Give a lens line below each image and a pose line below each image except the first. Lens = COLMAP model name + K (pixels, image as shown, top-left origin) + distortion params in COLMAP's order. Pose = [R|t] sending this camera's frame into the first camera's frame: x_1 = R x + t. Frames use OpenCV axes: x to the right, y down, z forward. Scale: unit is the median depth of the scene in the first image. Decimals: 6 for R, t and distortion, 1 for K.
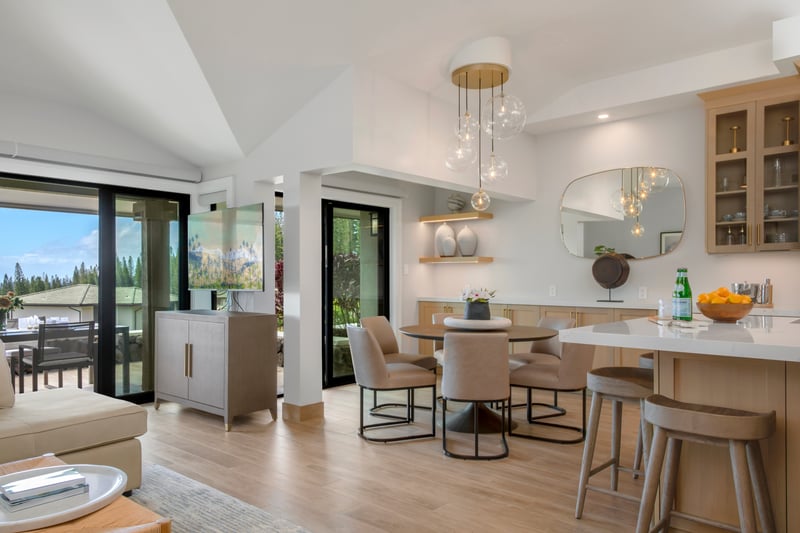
lens RADIAL K [[548.7, 0, 406.0], [0, 548.7, 274.8], [0, 0, 1]] dist [0.022791, -0.007800]
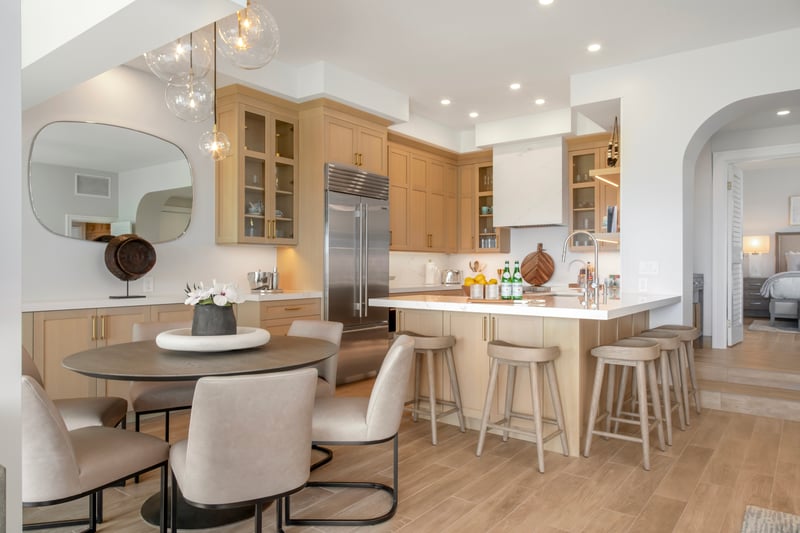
lens RADIAL K [[548.7, 0, 397.4], [0, 548.7, 247.0], [0, 0, 1]] dist [0.022791, -0.007800]
pose [[-0.058665, 0.028673, 0.997866, -0.509084], [-0.016436, 0.999424, -0.029684, -0.006562], [-0.998142, -0.018142, -0.058160, 0.803542]]
